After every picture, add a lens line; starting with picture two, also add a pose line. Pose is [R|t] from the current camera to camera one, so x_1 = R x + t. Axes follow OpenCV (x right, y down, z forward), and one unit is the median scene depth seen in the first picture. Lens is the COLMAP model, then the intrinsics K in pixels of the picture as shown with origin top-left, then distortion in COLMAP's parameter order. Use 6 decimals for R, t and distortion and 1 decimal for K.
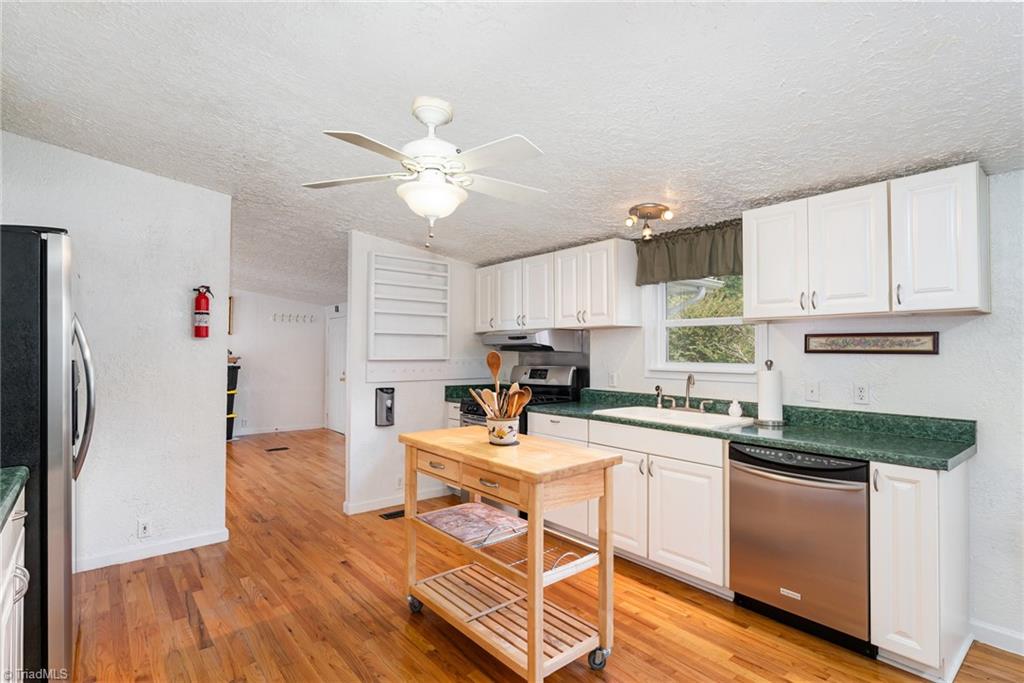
lens RADIAL K [[503.2, 0, 514.3], [0, 503.2, 346.3], [0, 0, 1]] dist [0.000067, 0.000067]
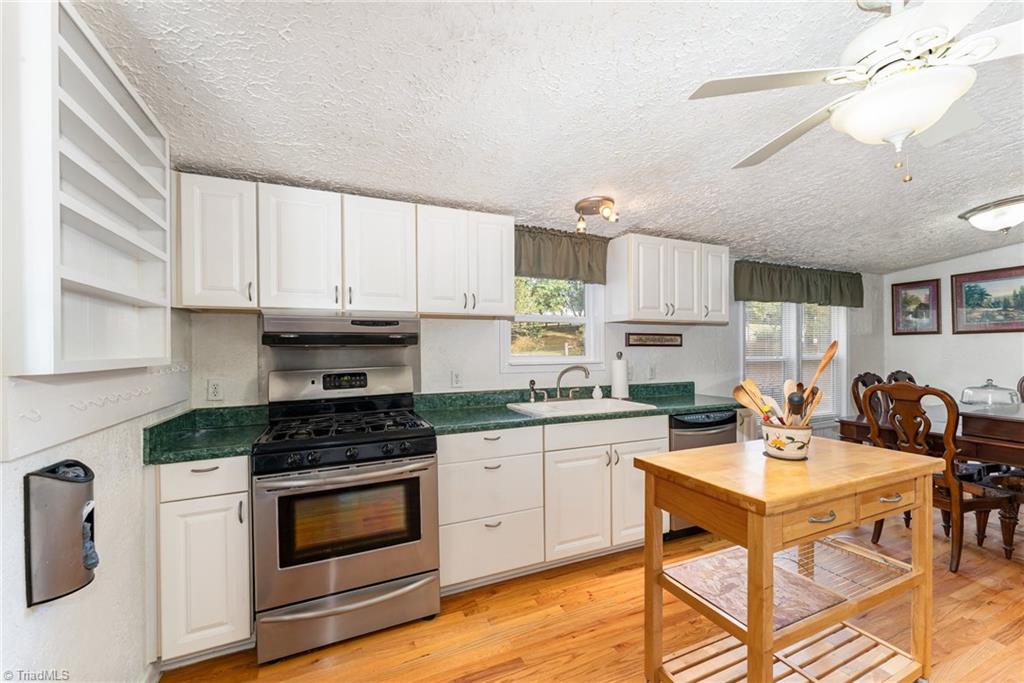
lens RADIAL K [[416.1, 0, 515.1], [0, 416.1, 346.8], [0, 0, 1]] dist [-0.000842, -0.000049]
pose [[0.261545, 0.001279, 0.965191, -0.566501], [-0.004415, 0.999990, -0.000129, 0.015101], [-0.965181, -0.004228, 0.261548, 0.910427]]
